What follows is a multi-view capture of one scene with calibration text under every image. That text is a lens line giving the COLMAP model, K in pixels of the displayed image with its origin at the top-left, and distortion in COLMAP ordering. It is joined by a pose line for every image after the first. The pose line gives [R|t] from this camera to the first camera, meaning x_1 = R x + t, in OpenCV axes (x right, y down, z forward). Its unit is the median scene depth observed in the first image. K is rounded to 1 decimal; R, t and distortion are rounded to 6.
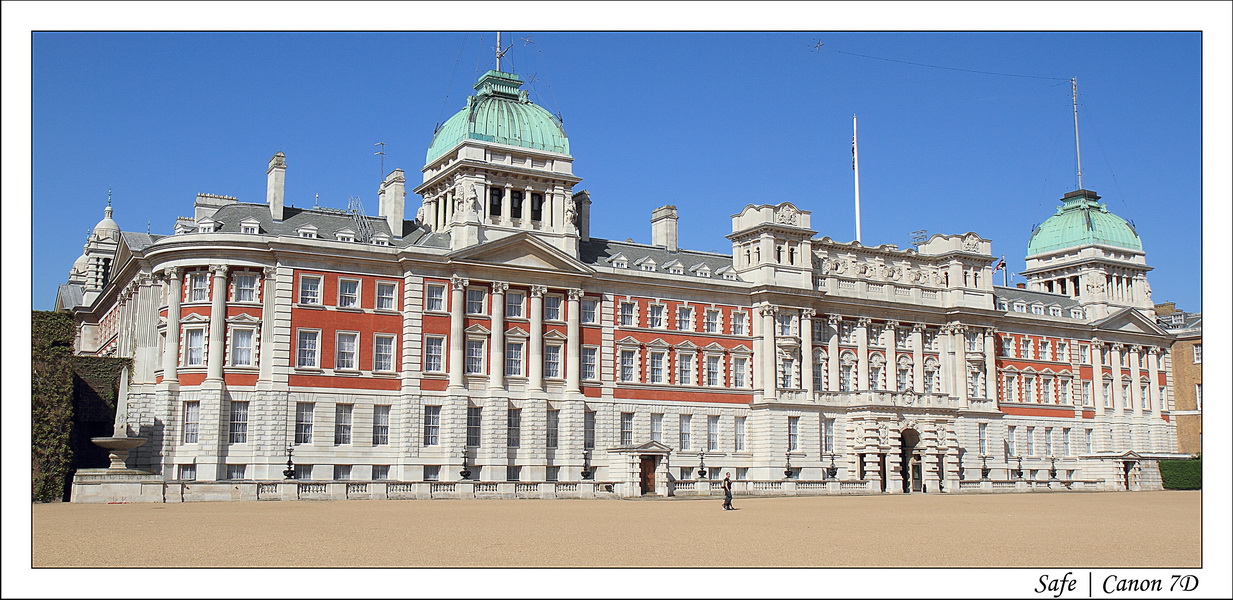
lens RADIAL K [[1173.6, 0, 617.0], [0, 1173.6, 295.9], [0, 0, 1]] dist [0.000410, 0.000000]
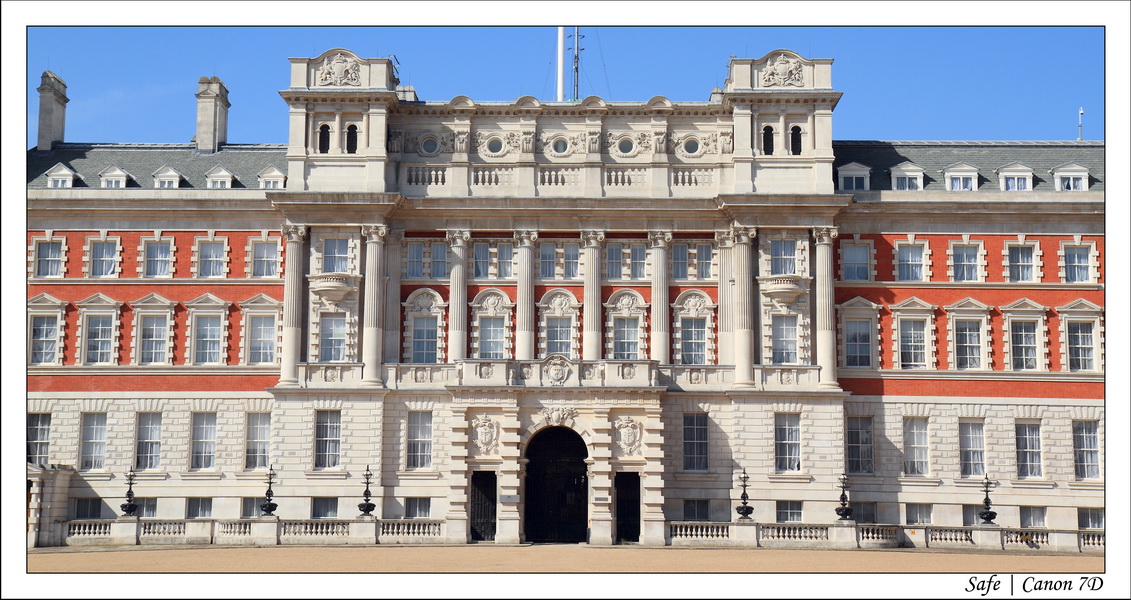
lens RADIAL K [[1533.0, 0, 563.1], [0, 1533.0, 257.9], [0, 0, 1]] dist [0.150289, 0.000000]
pose [[0.838440, -0.082349, -0.538737, 0.544794], [0.074791, 0.996552, -0.035930, 0.051892], [0.539838, -0.010167, 0.841708, 0.340519]]
